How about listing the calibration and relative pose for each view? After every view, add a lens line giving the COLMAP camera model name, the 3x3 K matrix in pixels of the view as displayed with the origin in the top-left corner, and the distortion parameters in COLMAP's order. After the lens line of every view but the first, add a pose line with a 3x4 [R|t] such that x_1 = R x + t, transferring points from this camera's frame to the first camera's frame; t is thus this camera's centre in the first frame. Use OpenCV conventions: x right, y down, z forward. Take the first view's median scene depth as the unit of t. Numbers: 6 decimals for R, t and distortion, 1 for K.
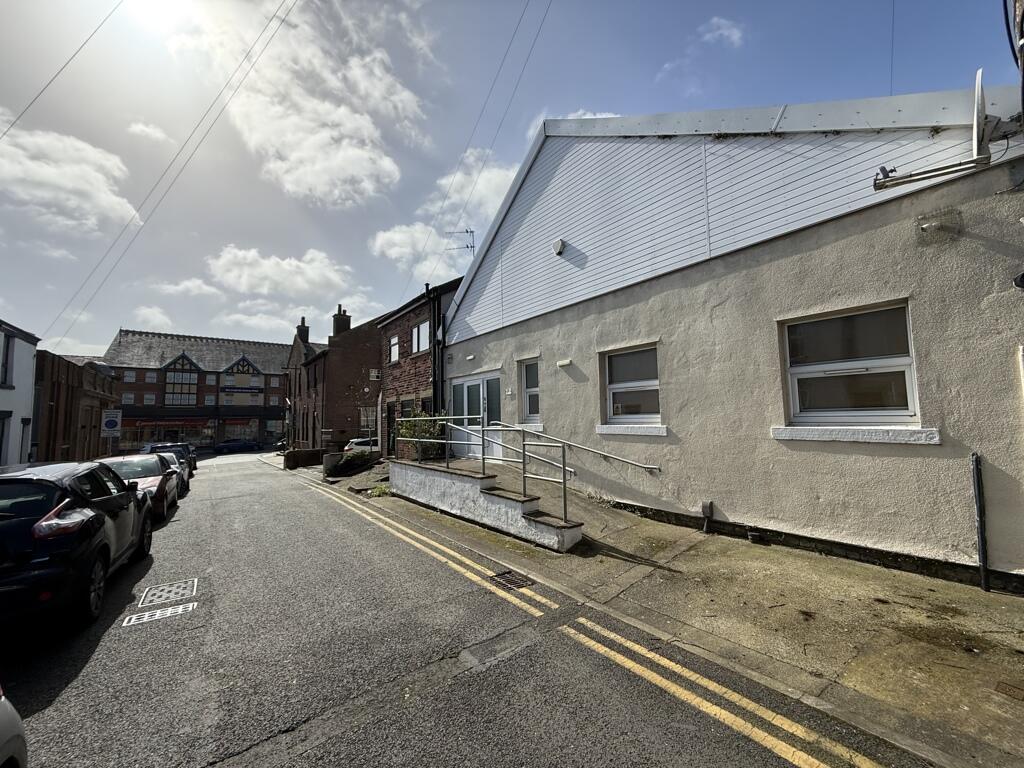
lens RADIAL K [[408.8, 0, 506.3], [0, 408.8, 385.2], [0, 0, 1]] dist [-0.000110, -0.000063]
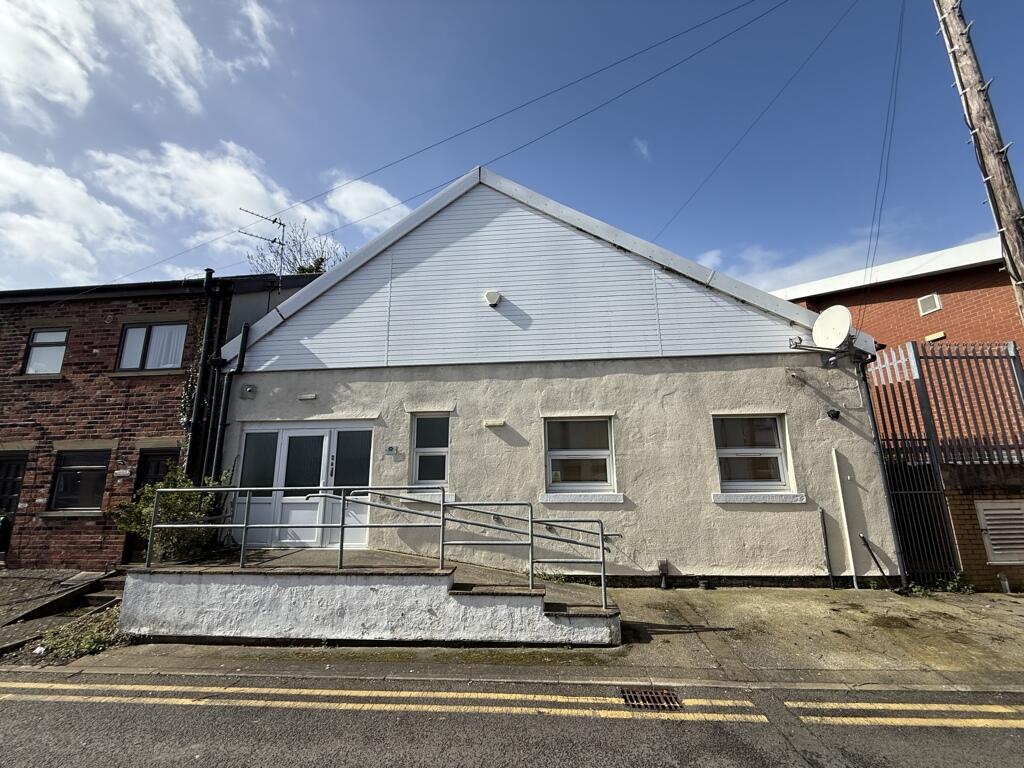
lens RADIAL K [[408.8, 0, 508.7], [0, 408.8, 386.0], [0, 0, 1]] dist [-0.000110, -0.000063]
pose [[0.658735, 0.162332, 0.734654, -0.662328], [-0.062518, 0.984880, -0.161566, 0.011175], [-0.749774, 0.060500, 0.658923, 0.483471]]
